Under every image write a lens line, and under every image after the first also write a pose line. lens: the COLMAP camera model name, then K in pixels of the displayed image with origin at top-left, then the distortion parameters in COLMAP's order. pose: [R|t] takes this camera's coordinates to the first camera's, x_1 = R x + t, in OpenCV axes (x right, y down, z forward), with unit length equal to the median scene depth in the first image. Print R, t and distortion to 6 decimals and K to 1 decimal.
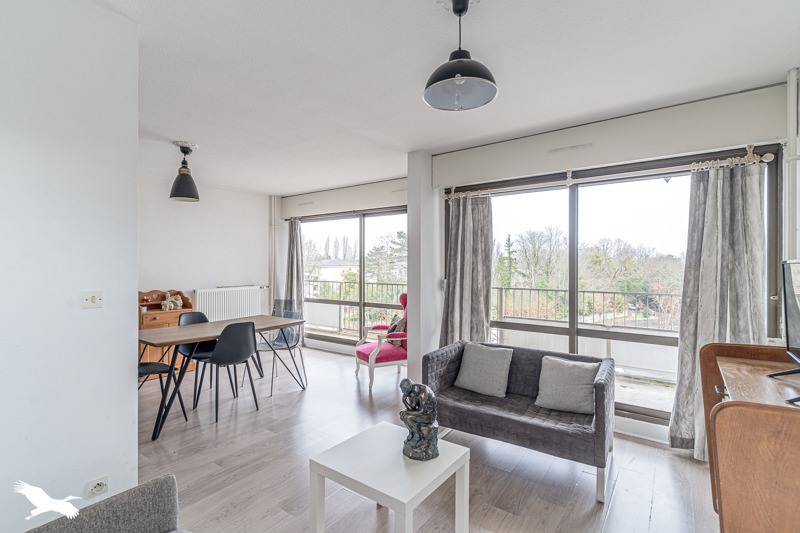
lens RADIAL K [[389.3, 0, 387.7], [0, 389.3, 265.9], [0, 0, 1]] dist [-0.000315, 0.000135]
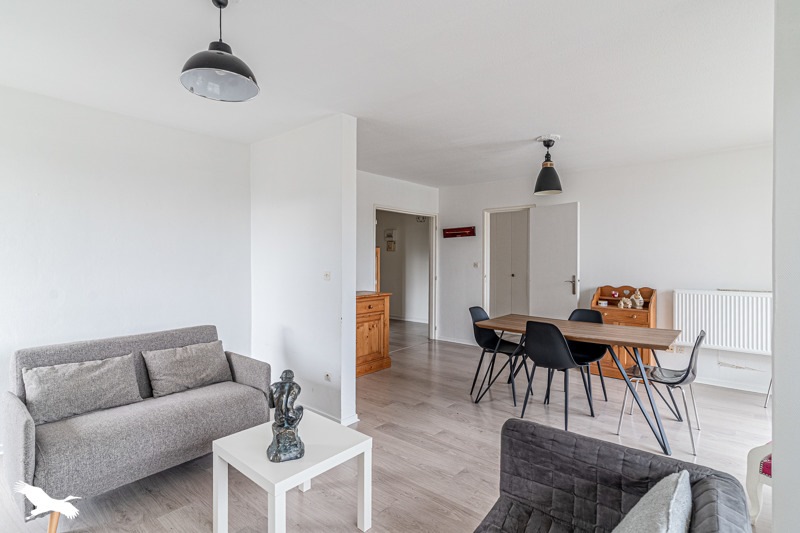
lens RADIAL K [[389.3, 0, 387.7], [0, 389.3, 265.9], [0, 0, 1]] dist [-0.000315, 0.000135]
pose [[-0.084089, 0.018390, -0.996289, 0.334405], [-0.005527, 0.999806, 0.018922, -0.000183], [0.996443, 0.007097, -0.083971, 0.442041]]
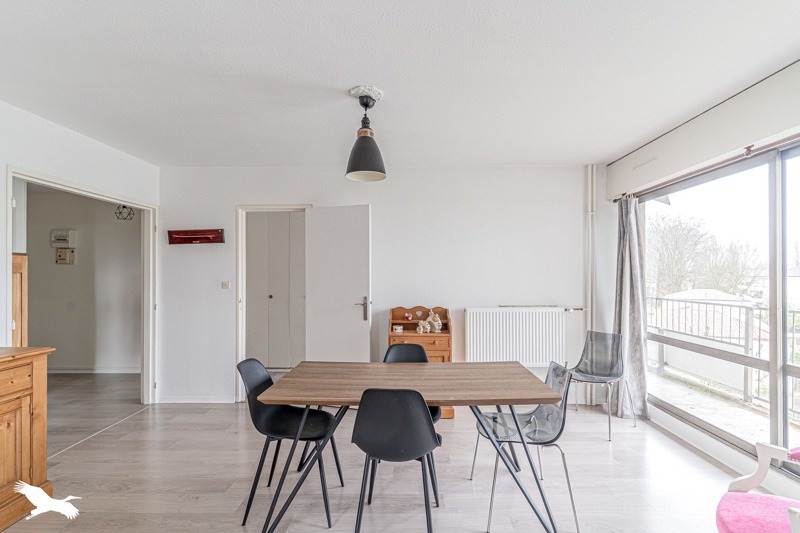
lens RADIAL K [[381.2, 0, 405.1], [0, 381.2, 272.8], [0, 0, 1]] dist [-0.000445, -0.000495]
pose [[0.596779, -0.007267, -0.802373, 0.023451], [0.000390, 0.999961, -0.008767, -0.000530], [0.802406, 0.004919, 0.596759, 0.436815]]
